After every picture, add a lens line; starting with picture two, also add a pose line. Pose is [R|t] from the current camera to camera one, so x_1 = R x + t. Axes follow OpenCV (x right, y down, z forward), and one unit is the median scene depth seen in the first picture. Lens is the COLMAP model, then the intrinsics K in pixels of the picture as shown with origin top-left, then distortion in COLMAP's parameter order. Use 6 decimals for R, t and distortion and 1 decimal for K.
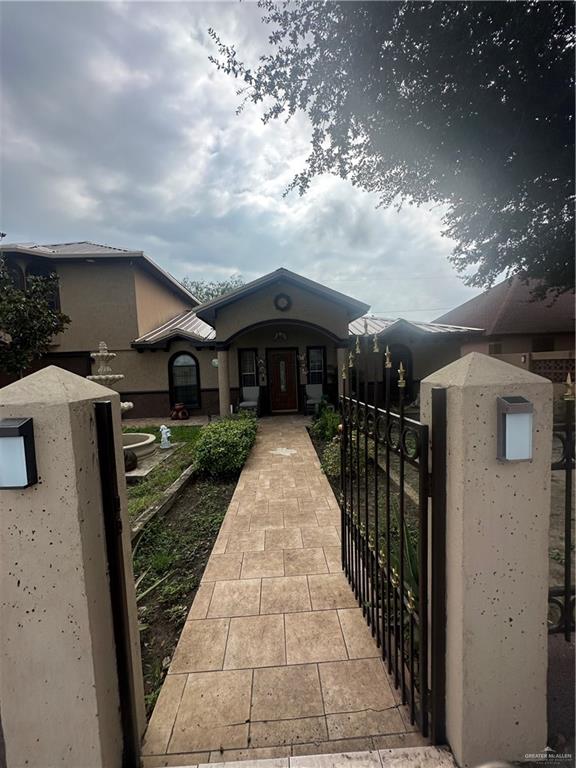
lens RADIAL K [[307.7, 0, 288.0], [0, 307.7, 384.0], [0, 0, 1]] dist [-0.002646, 0.000172]
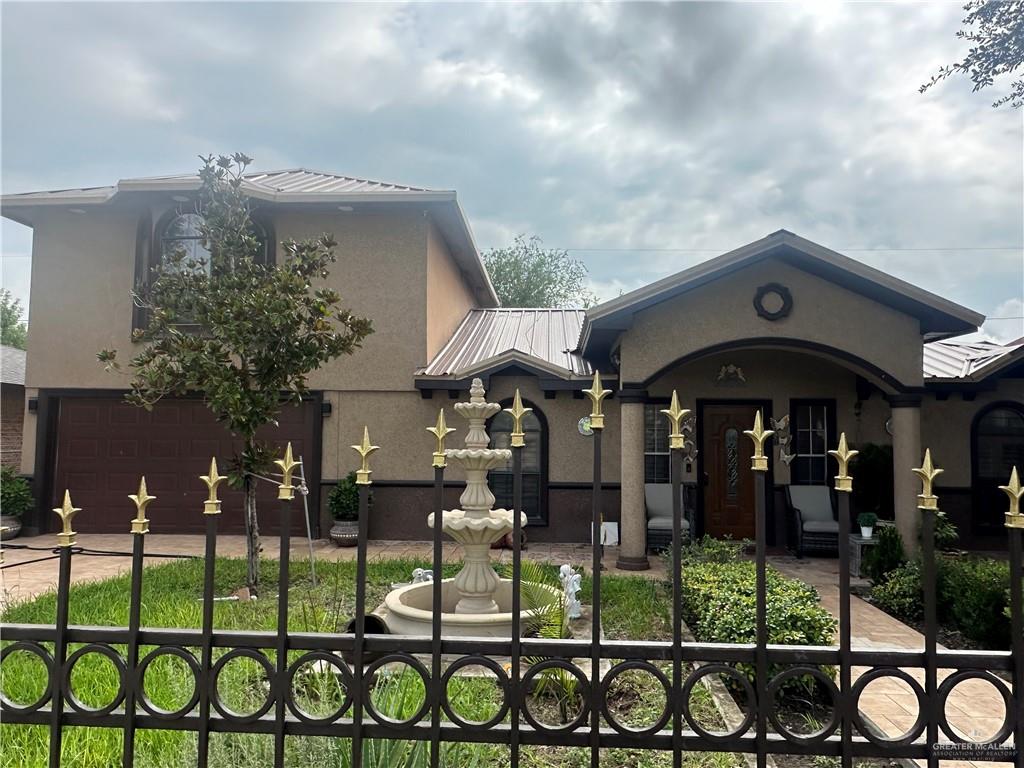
lens RADIAL K [[693.2, 0, 507.6], [0, 693.2, 381.9], [0, 0, 1]] dist [0.001588, 0.000908]
pose [[0.993780, 0.037196, -0.104967, -0.280052], [-0.050315, 0.990850, -0.125235, -0.000581], [0.099348, 0.129738, 0.986559, -0.033443]]
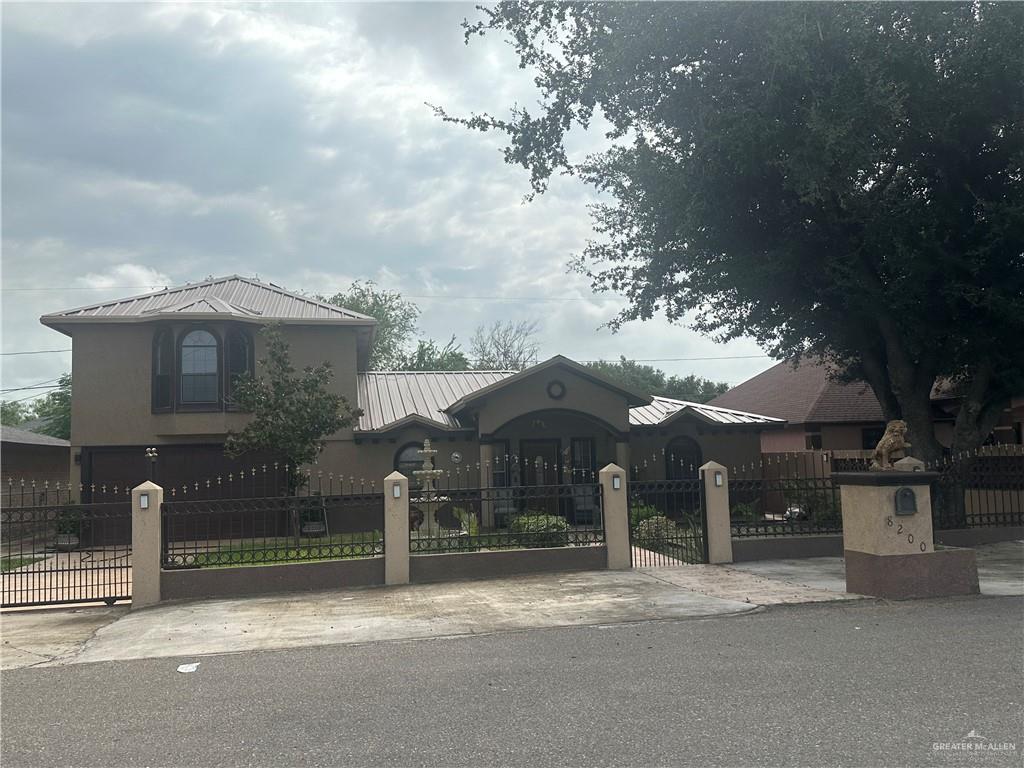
lens RADIAL K [[836.6, 0, 509.8], [0, 836.6, 386.6], [0, 0, 1]] dist [0.116859, -0.002133]
pose [[0.988441, 0.020287, 0.150245, -0.481215], [0.002173, 0.989009, -0.147838, 0.074302], [-0.151593, 0.146456, 0.977533, -1.247052]]
